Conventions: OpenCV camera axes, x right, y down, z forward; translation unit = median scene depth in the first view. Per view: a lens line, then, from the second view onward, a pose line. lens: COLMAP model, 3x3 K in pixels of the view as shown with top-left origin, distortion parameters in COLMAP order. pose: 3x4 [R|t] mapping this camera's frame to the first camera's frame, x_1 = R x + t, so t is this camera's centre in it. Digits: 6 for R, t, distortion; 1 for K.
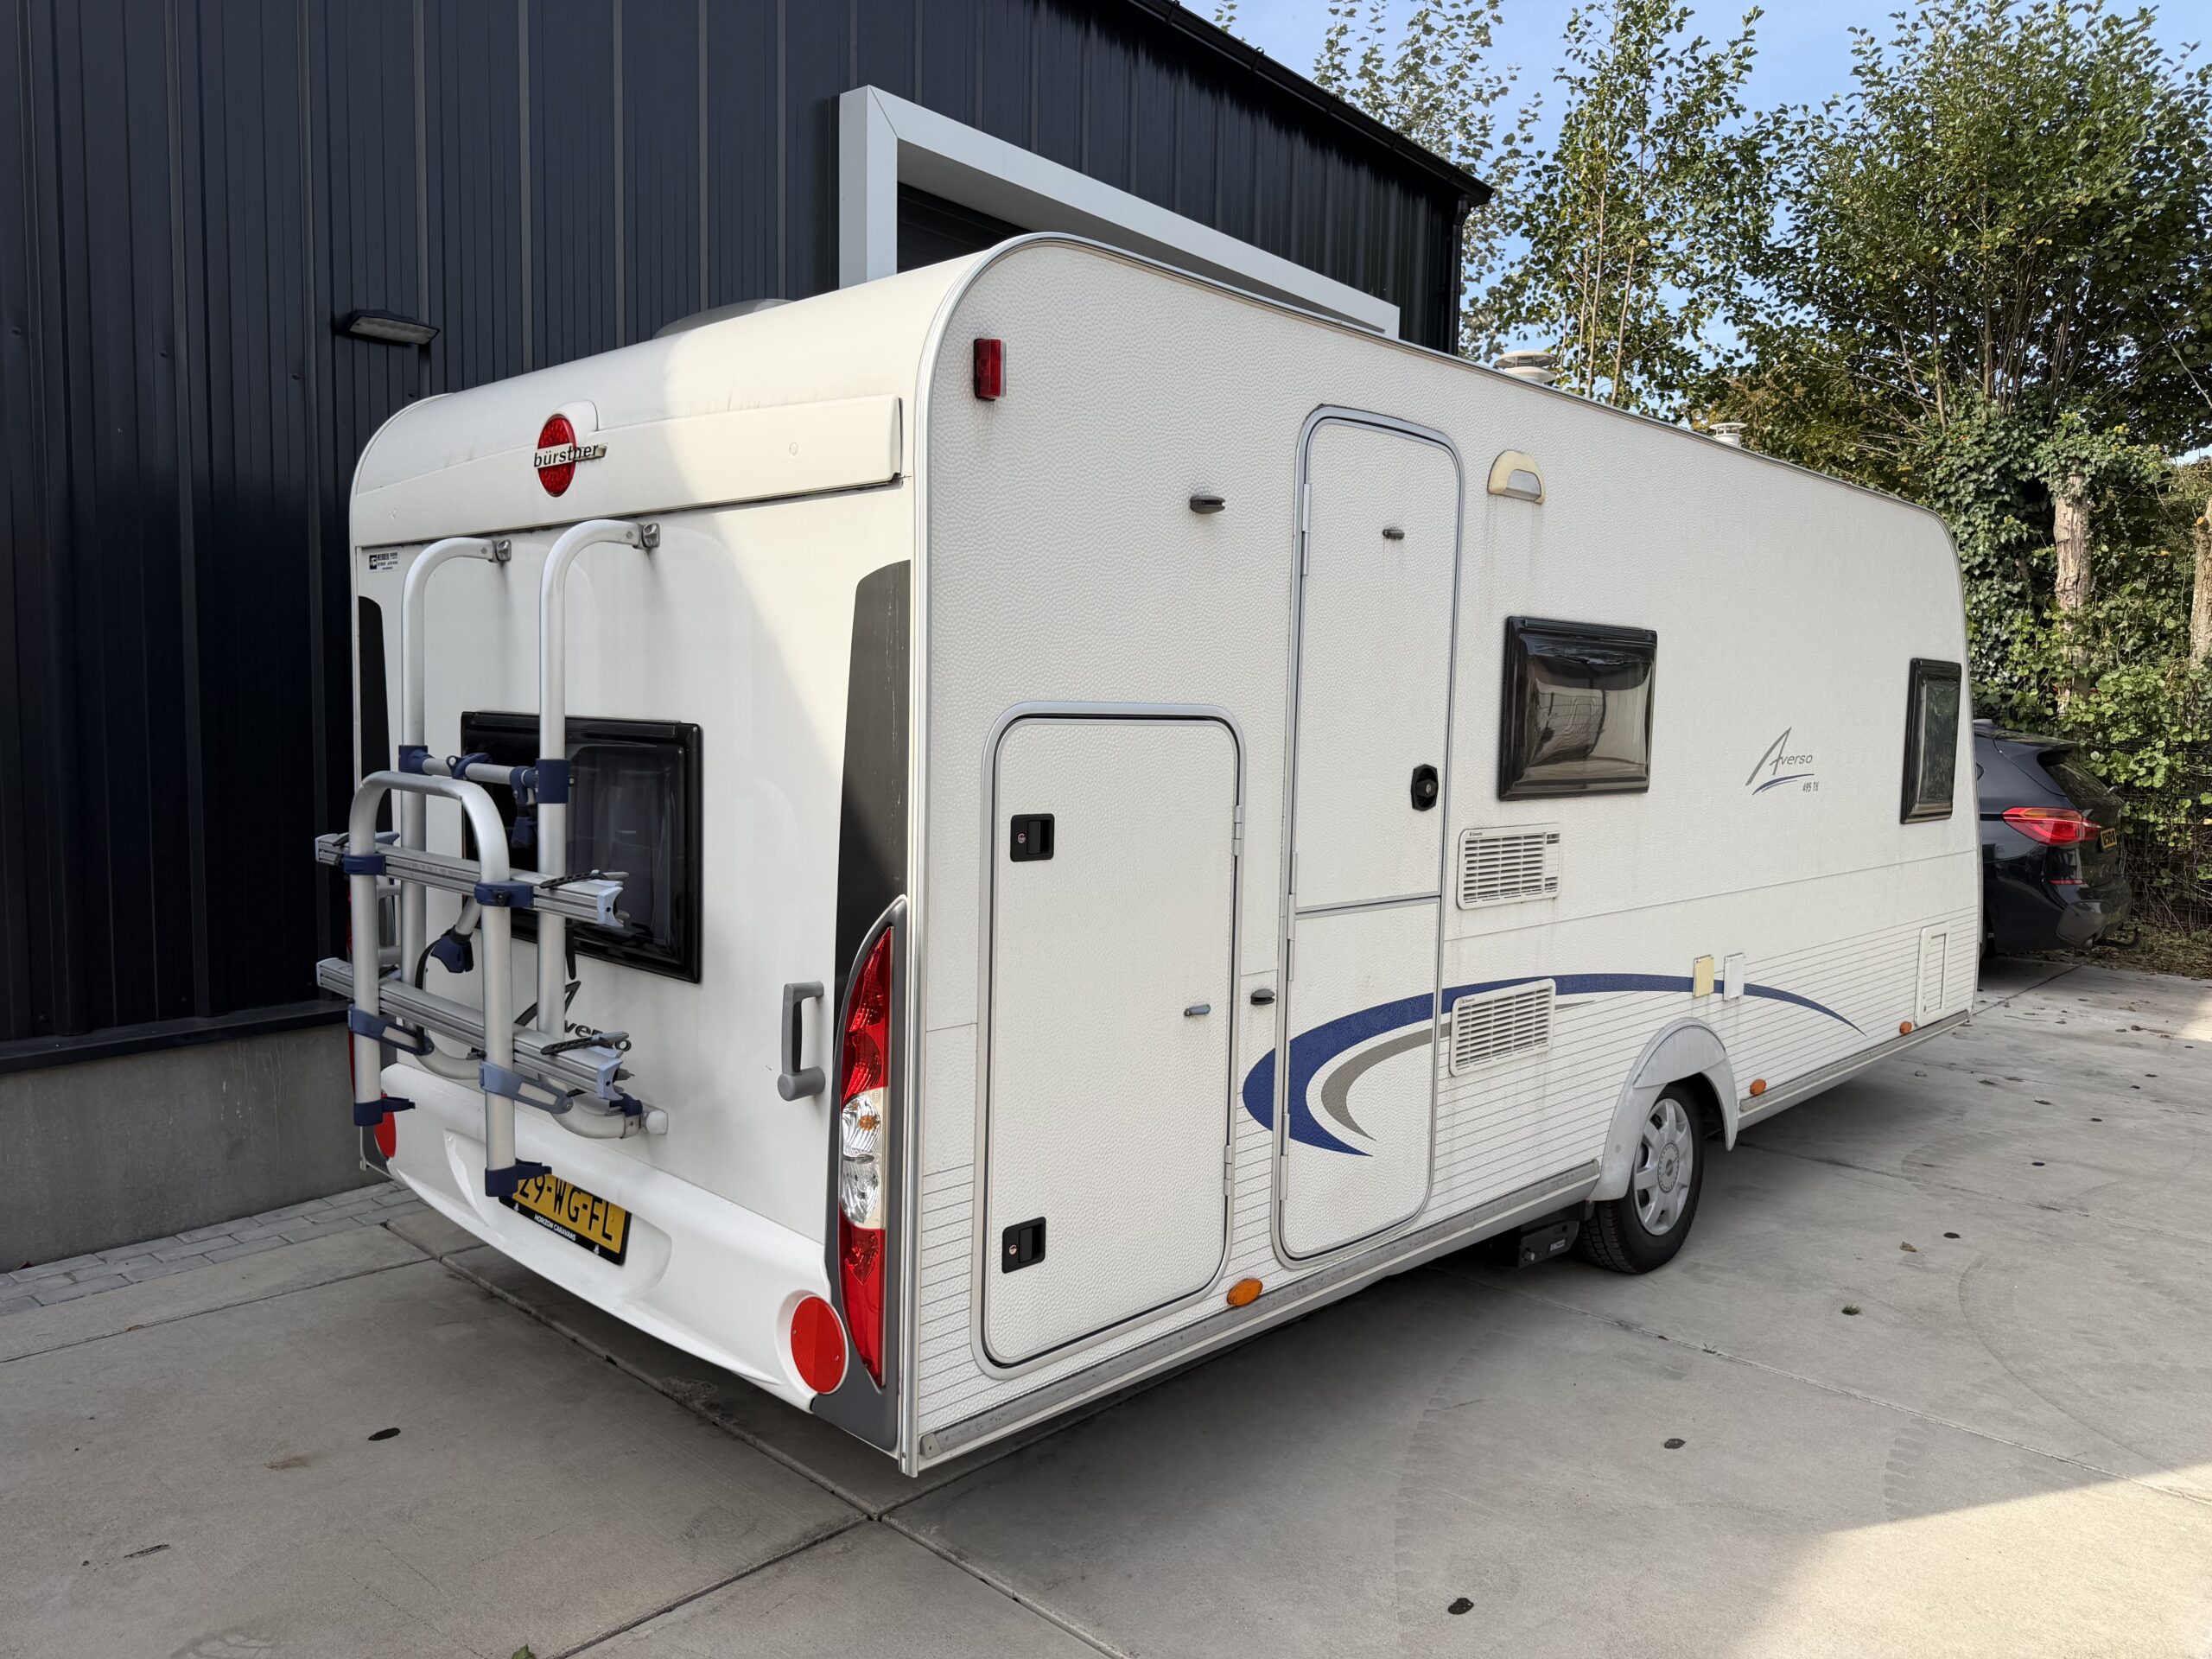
lens RADIAL K [[1583.5, 0, 1103.6], [0, 1583.5, 837.6], [0, 0, 1]] dist [0.021319, -0.021099]
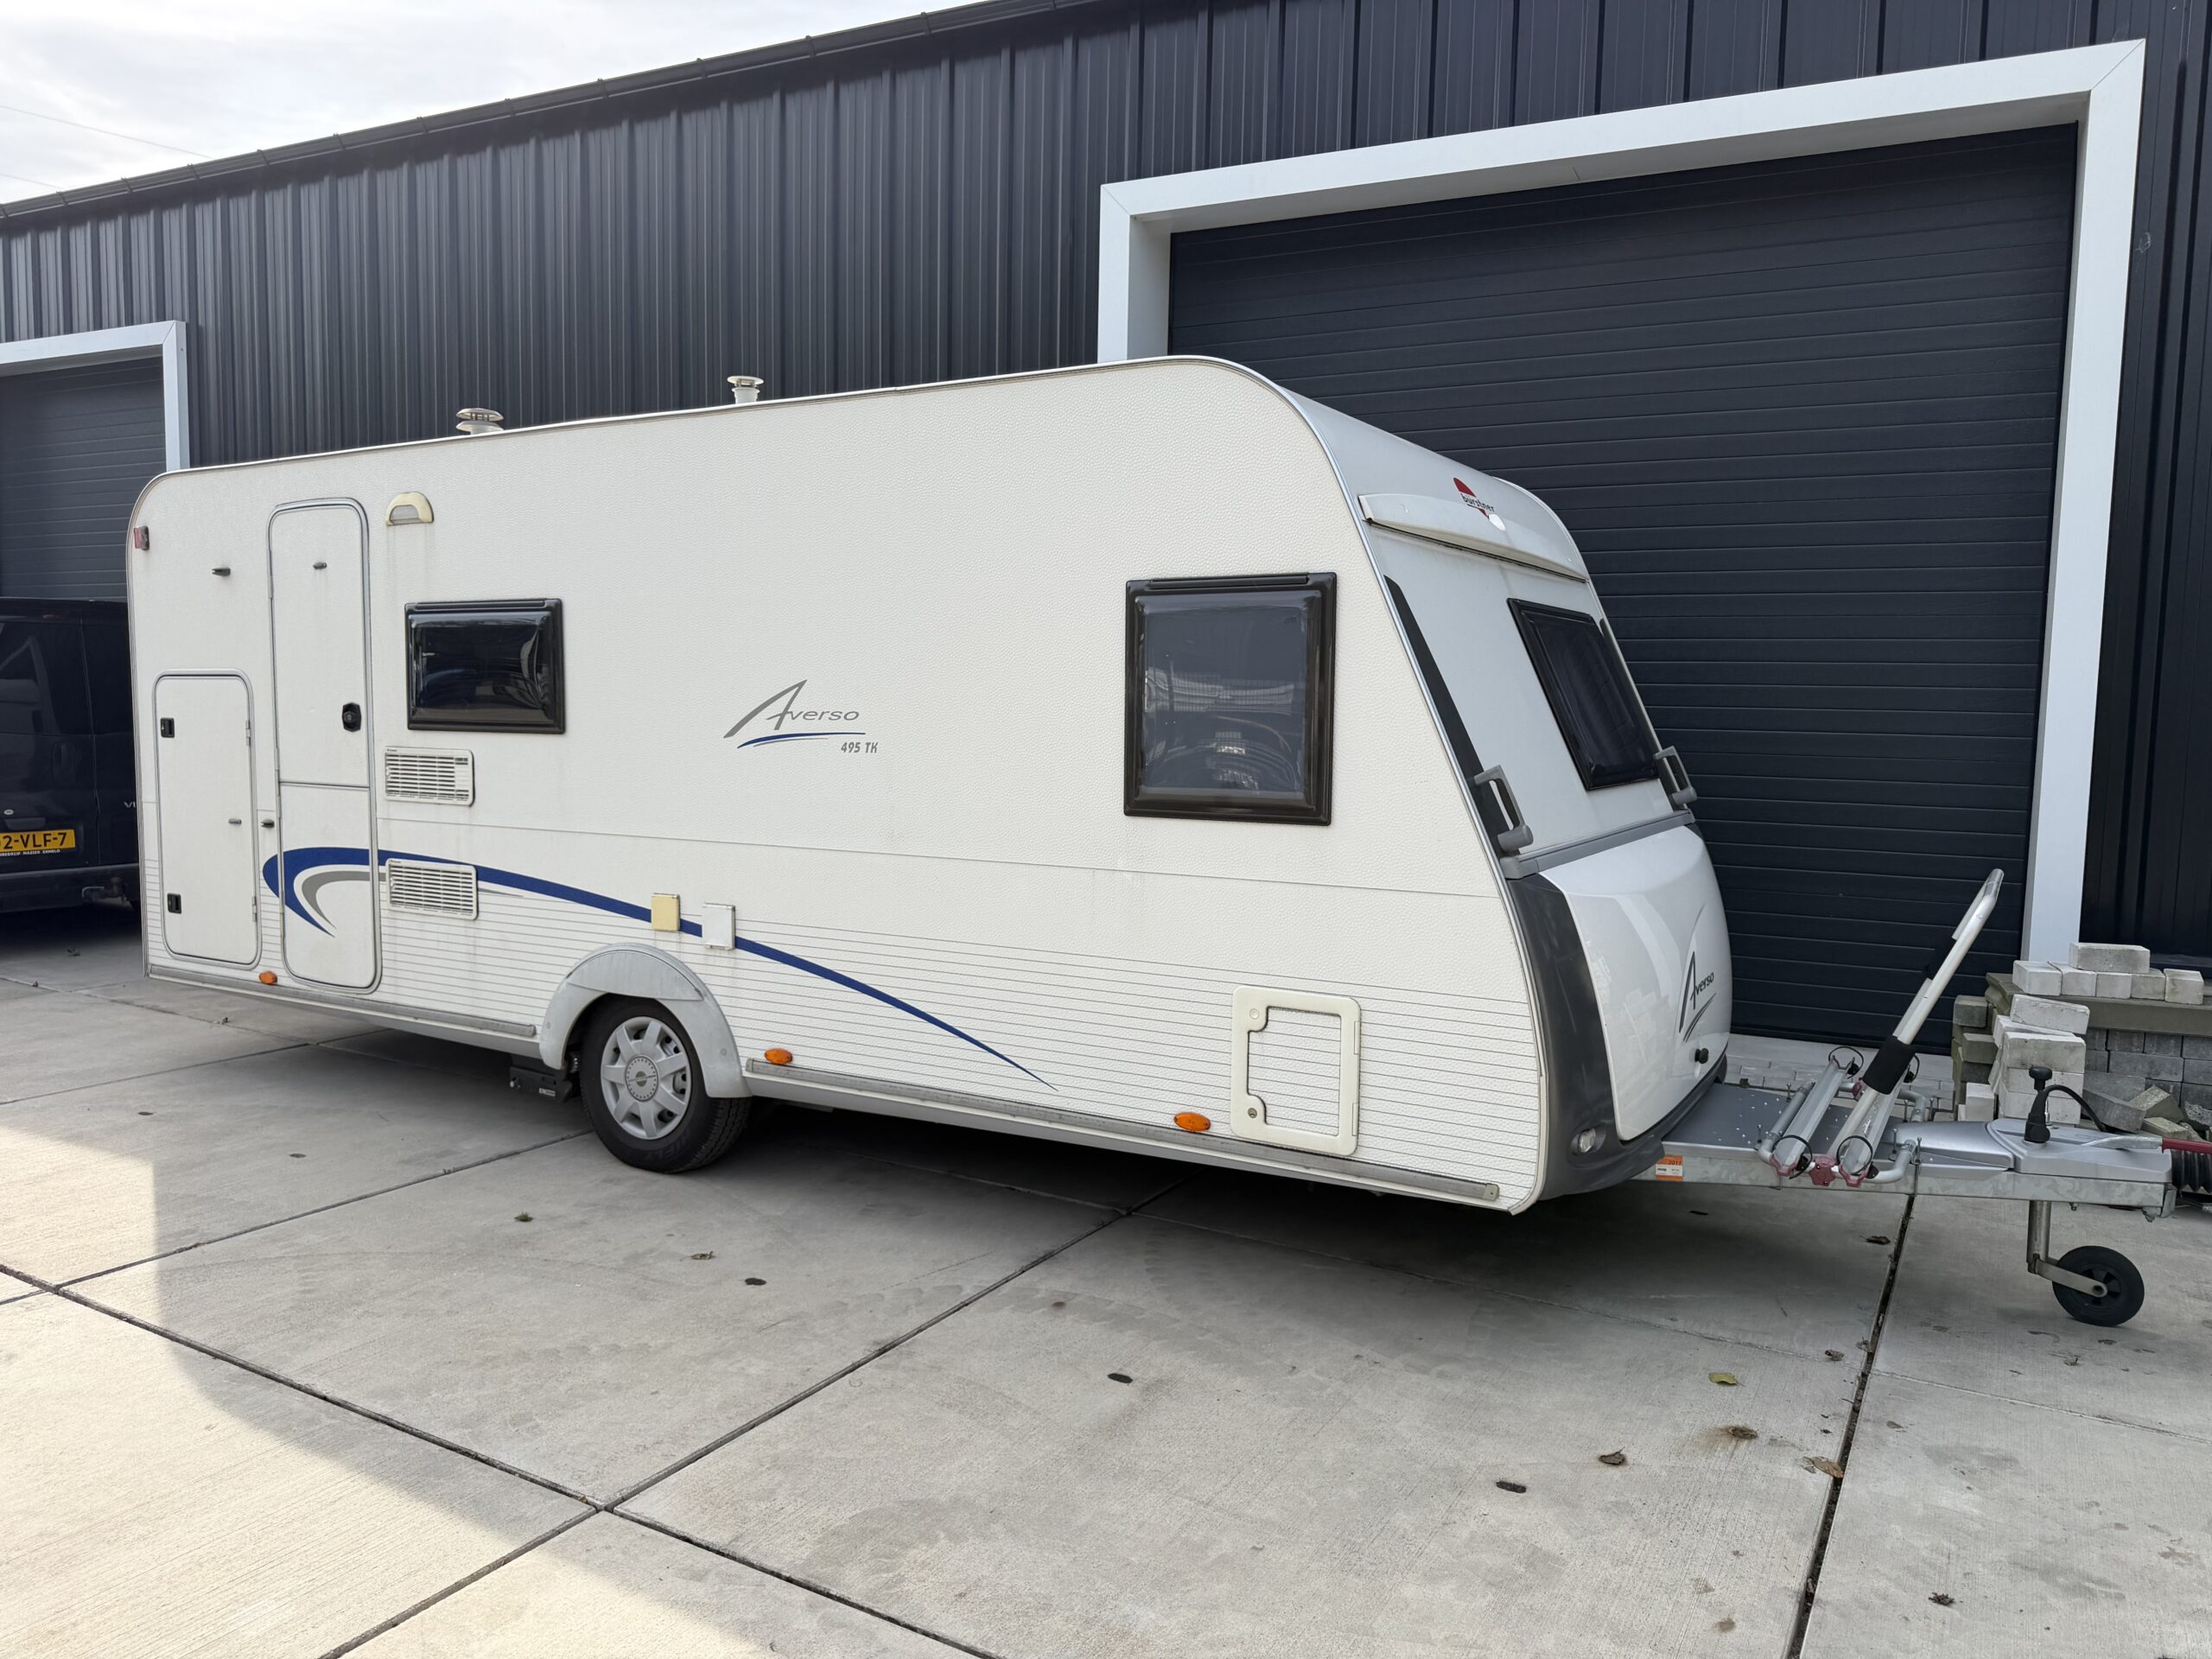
lens RADIAL K [[1583.5, 0, 1083.9], [0, 1583.5, 824.7], [0, 0, 1]] dist [0.021319, -0.021099]
pose [[0.195845, 0.059739, -0.978814, 1.506428], [-0.087324, 0.995240, 0.043269, -0.043199], [0.976739, 0.077000, 0.200129, 1.084482]]
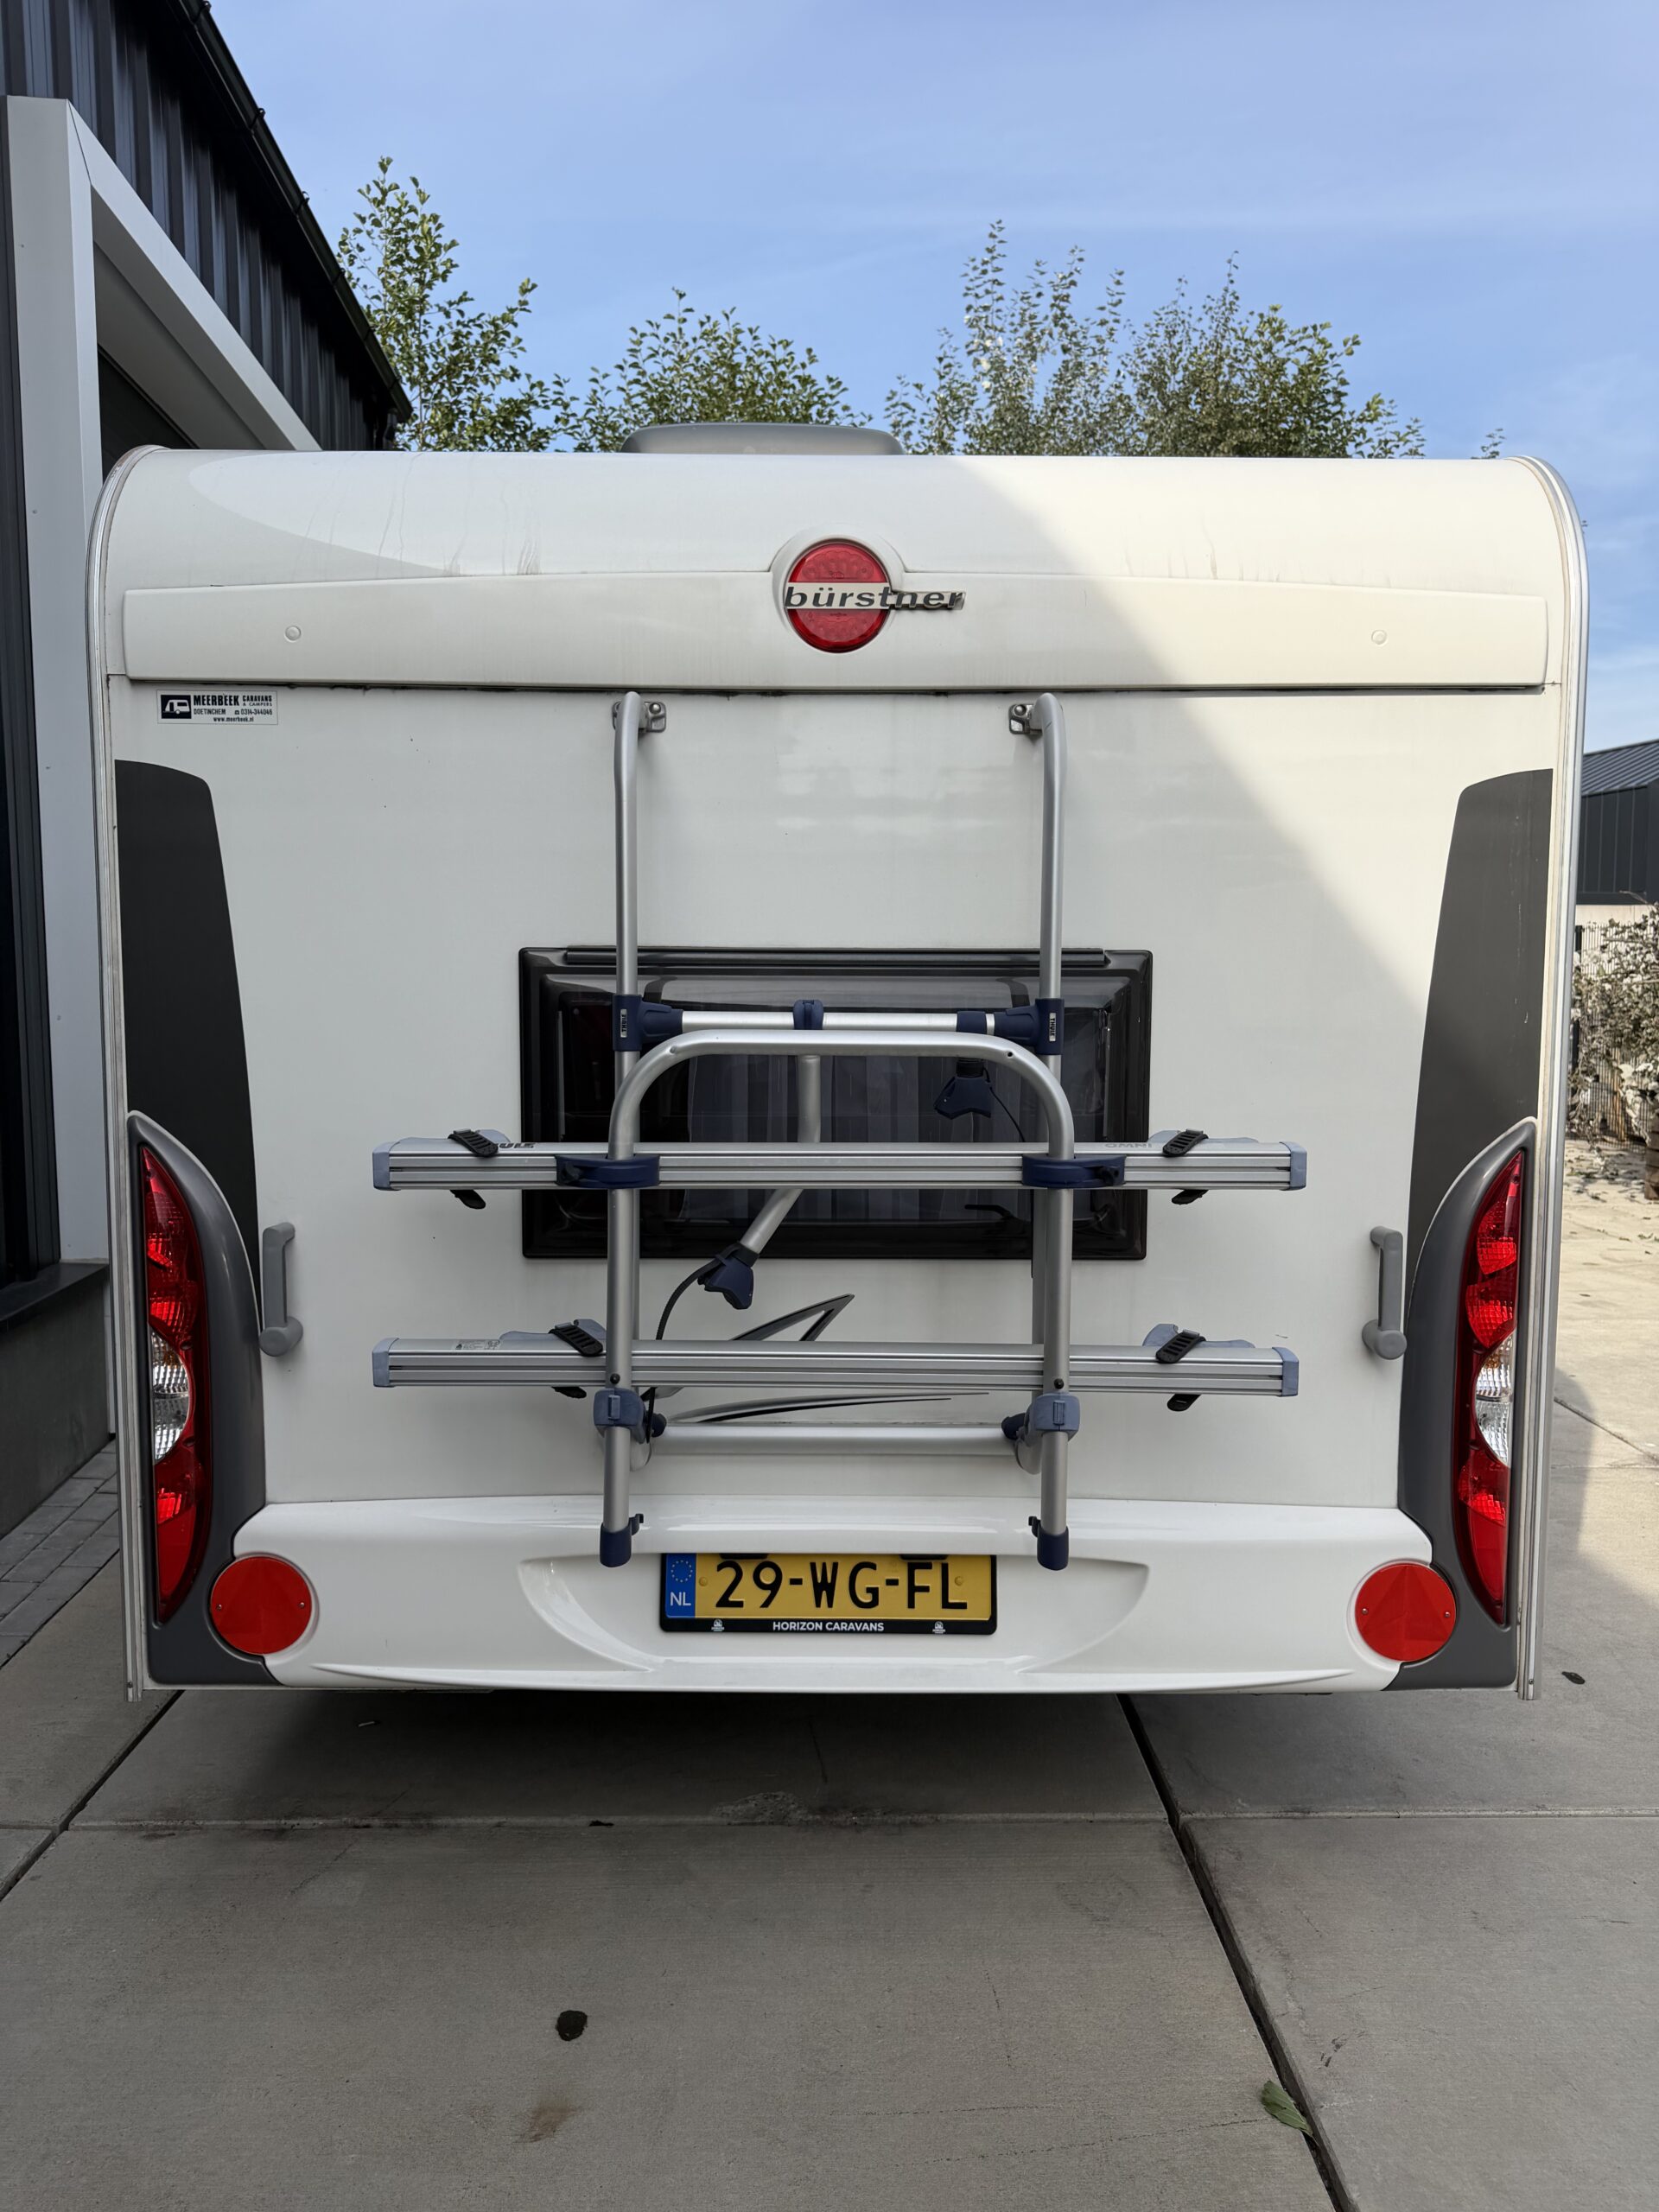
lens RADIAL K [[1583.5, 0, 832.5], [0, 1583.5, 1105.3], [0, 0, 1]] dist [0.021319, -0.021099]
pose [[0.709377, -0.078920, 0.700397, -0.636292], [0.070538, 0.996672, 0.040861, -0.023992], [-0.701291, 0.020419, 0.712583, 0.342154]]
